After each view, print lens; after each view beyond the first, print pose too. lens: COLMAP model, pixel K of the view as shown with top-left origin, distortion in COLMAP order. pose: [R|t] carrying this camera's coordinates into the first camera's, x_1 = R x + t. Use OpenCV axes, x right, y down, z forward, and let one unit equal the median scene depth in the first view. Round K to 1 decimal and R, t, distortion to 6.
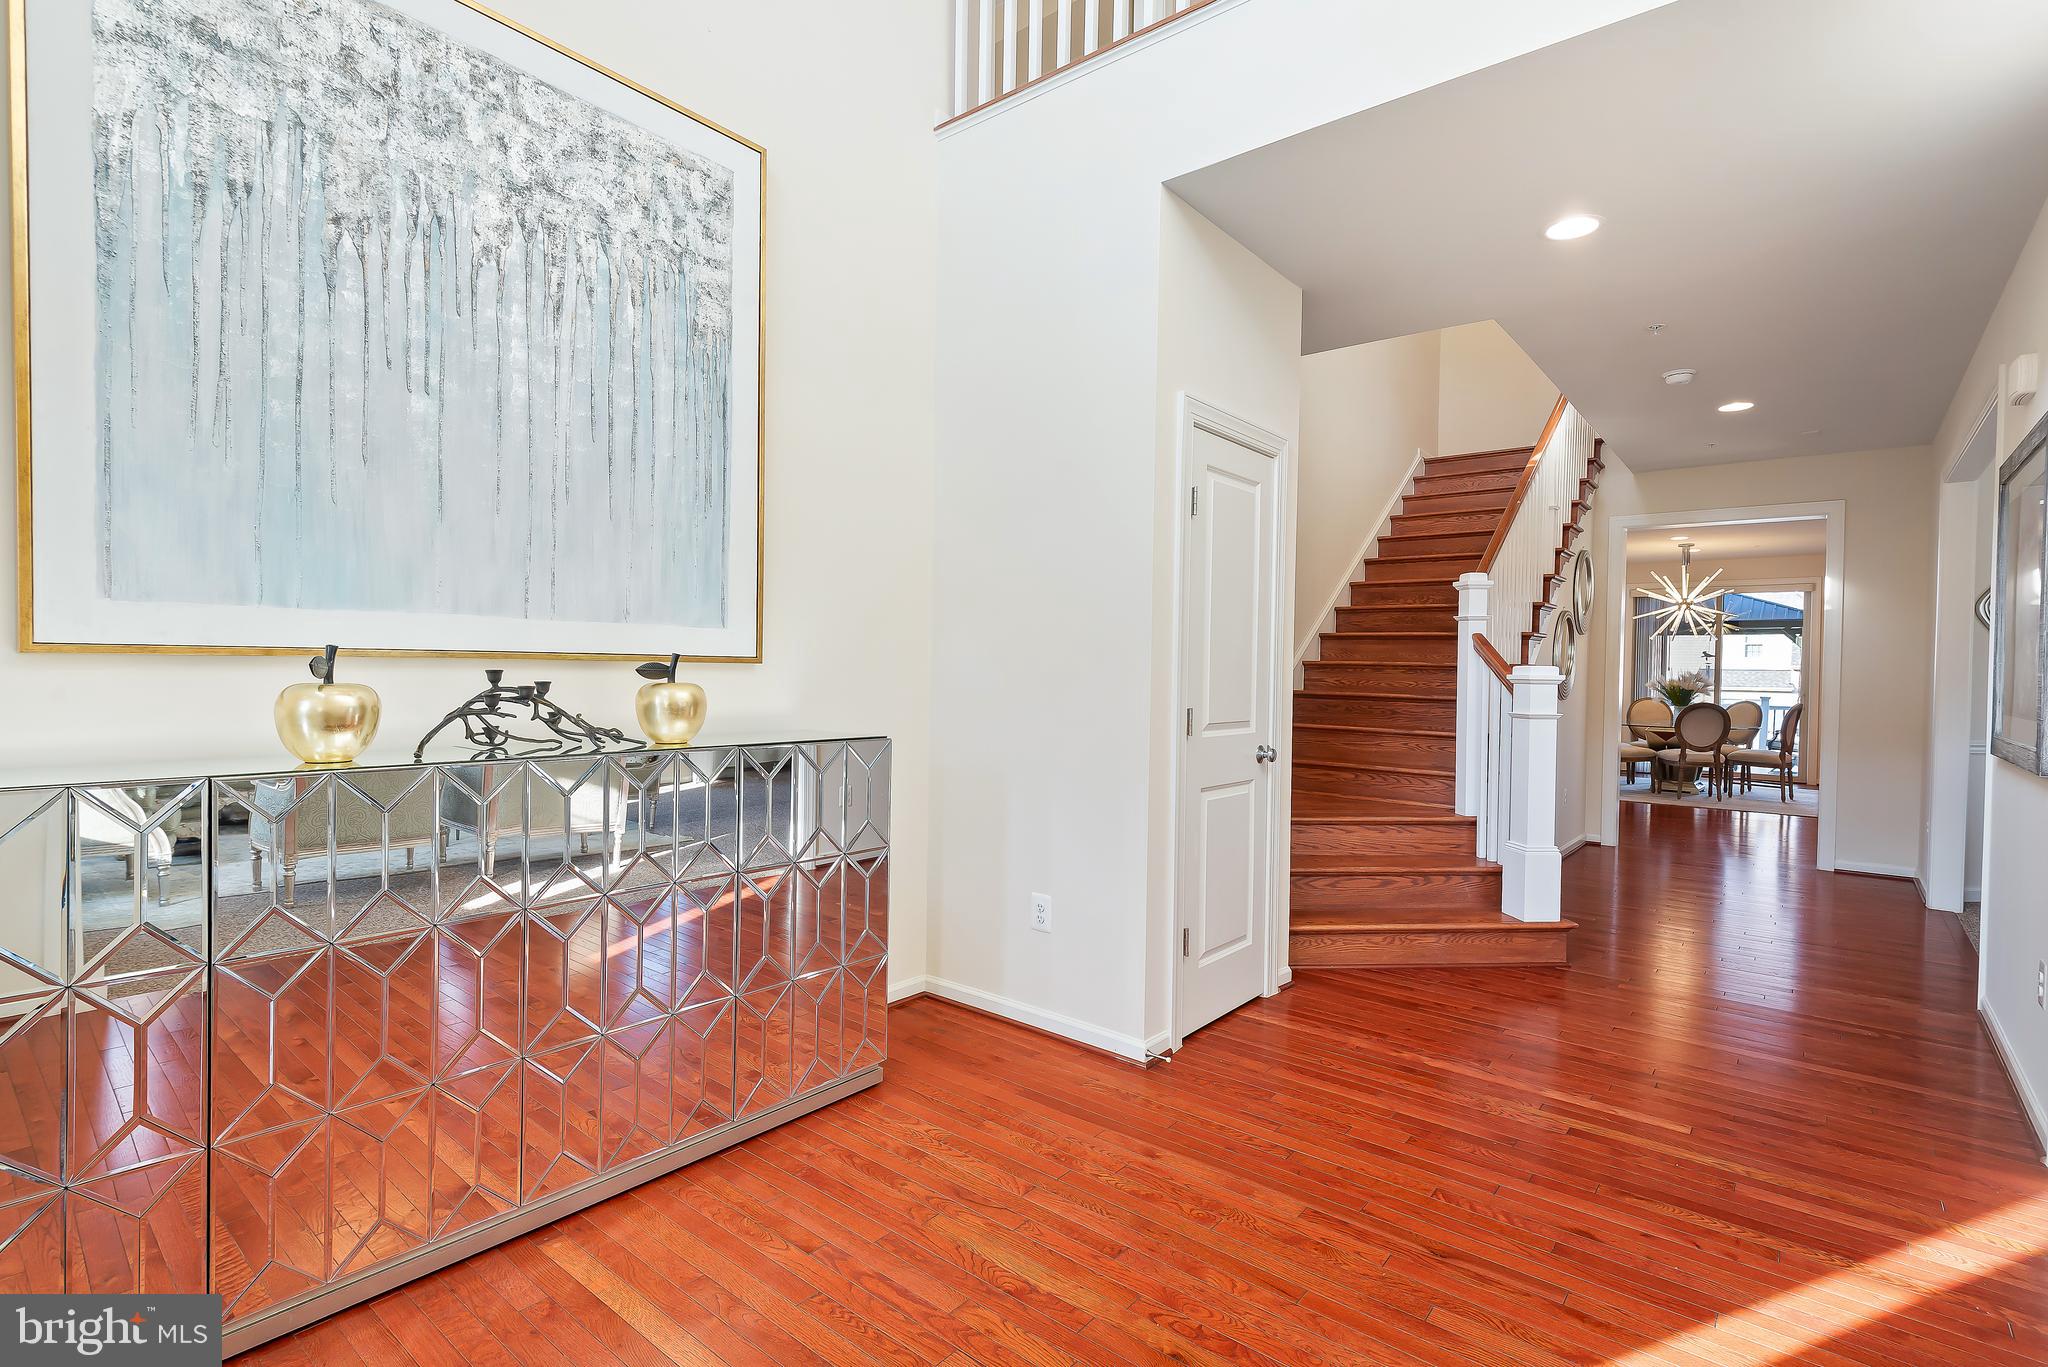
lens RADIAL K [[959.1, 0, 1029.4], [0, 959.1, 669.1], [0, 0, 1]] dist [0.002618, 0.000513]
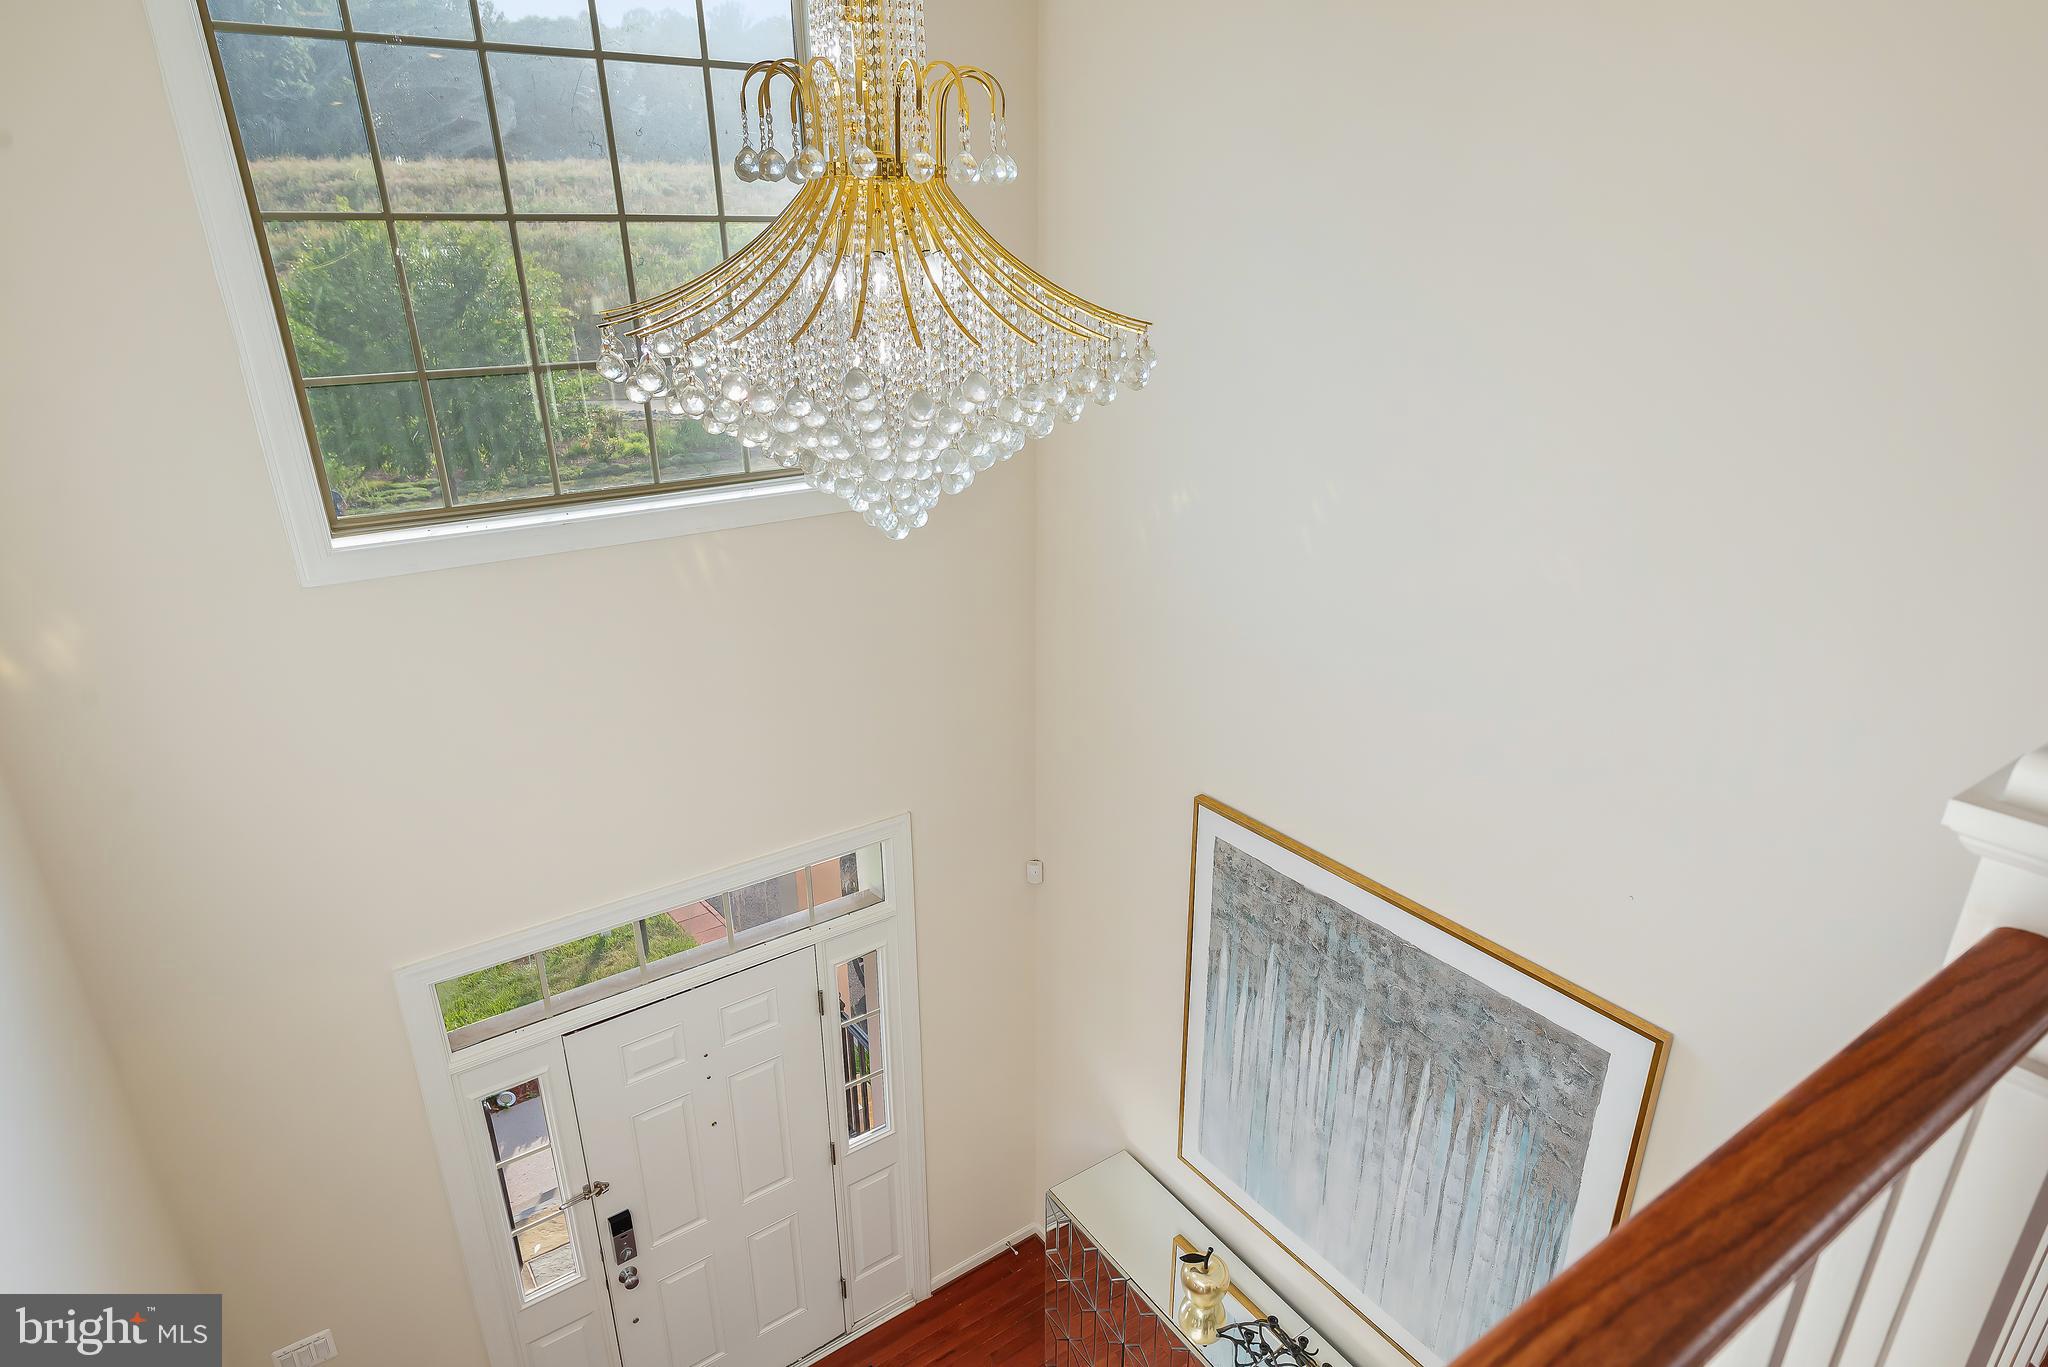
lens RADIAL K [[1169.0, 0, 1022.0], [0, 1169.0, 710.4], [0, 0, 1]] dist [0.002990, 0.000292]
pose [[-0.267275, 0.360742, -0.893548, 0.762955], [-0.005489, 0.926698, 0.375767, -1.436490], [0.963605, 0.105338, -0.245703, 0.895953]]
